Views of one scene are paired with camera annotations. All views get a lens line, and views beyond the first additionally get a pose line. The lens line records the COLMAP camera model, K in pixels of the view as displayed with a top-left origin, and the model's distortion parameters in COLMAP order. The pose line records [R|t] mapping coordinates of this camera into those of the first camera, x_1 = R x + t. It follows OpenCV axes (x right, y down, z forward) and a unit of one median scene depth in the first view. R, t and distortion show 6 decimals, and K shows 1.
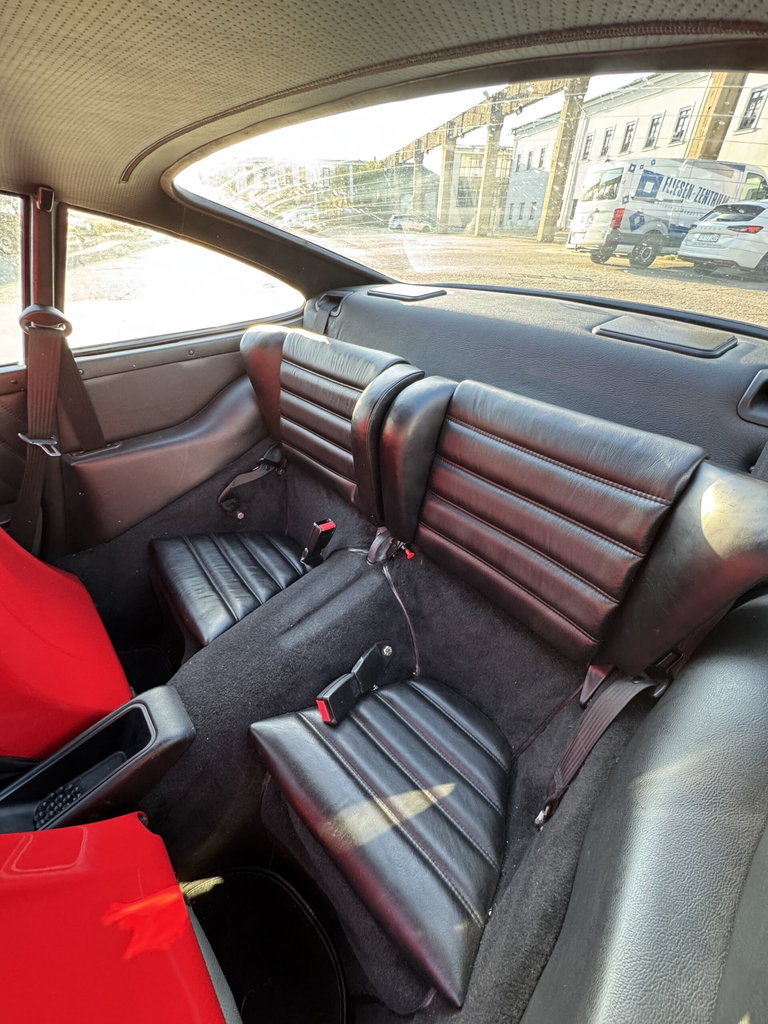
lens RADIAL K [[411.3, 0, 384.0], [0, 411.3, 512.0], [0, 0, 1]] dist [-0.001940, -0.000198]
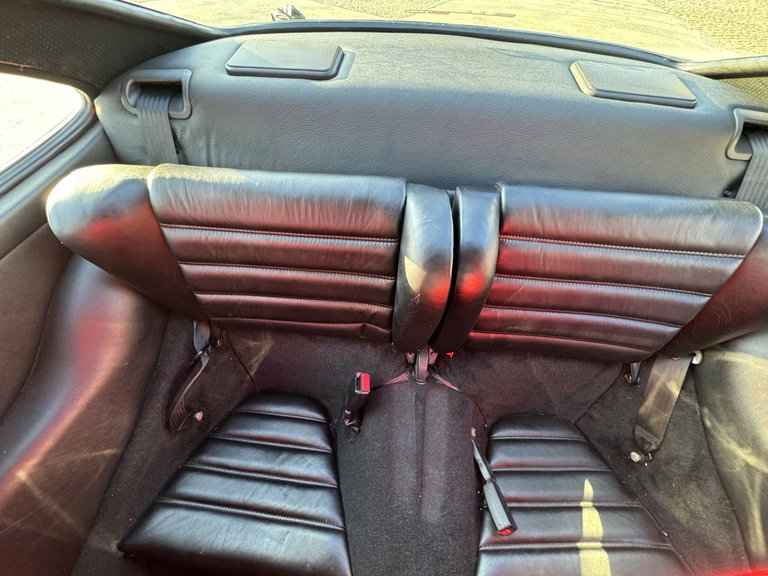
lens RADIAL K [[308.5, 0, 384.0], [0, 308.5, 288.0], [0, 0, 1]] dist [-0.001940, -0.000198]
pose [[0.707429, -0.547333, 0.447181, -0.255783], [0.382668, 0.828549, 0.408744, -0.334330], [-0.594231, -0.118036, 0.795586, 0.405620]]
